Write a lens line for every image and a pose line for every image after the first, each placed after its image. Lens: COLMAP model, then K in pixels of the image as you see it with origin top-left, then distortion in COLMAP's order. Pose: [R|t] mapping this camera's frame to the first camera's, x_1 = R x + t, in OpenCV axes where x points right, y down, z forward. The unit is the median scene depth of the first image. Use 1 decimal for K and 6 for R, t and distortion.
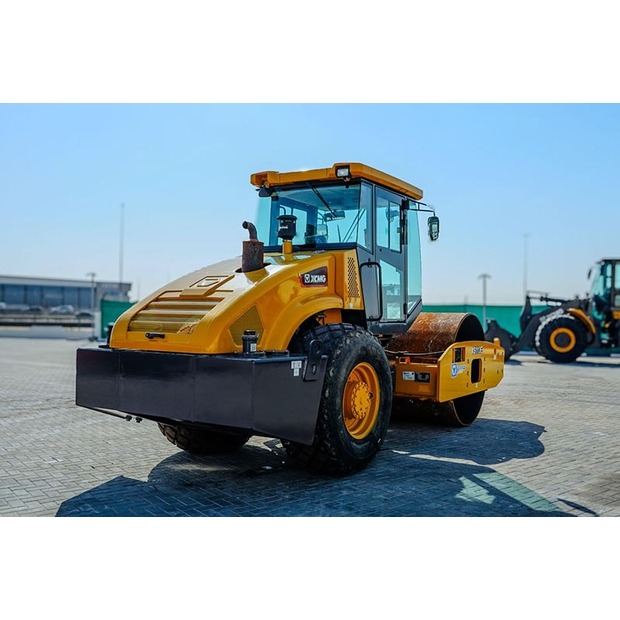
lens RADIAL K [[668.8, 0, 310.0], [0, 668.8, 310.0], [0, 0, 1]] dist [-0.029572, 0.001707]
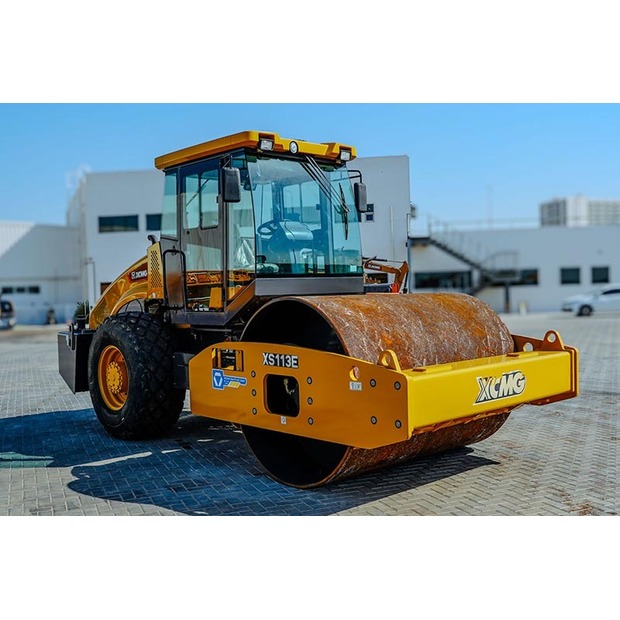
lens RADIAL K [[717.5, 0, 339.1], [0, 717.5, 311.7], [0, 0, 1]] dist [-0.017225, -0.003124]
pose [[-0.236268, 0.022935, -0.971417, 1.151539], [0.031704, 0.999371, 0.015884, 0.011235], [0.971171, -0.027045, -0.236846, 1.615235]]
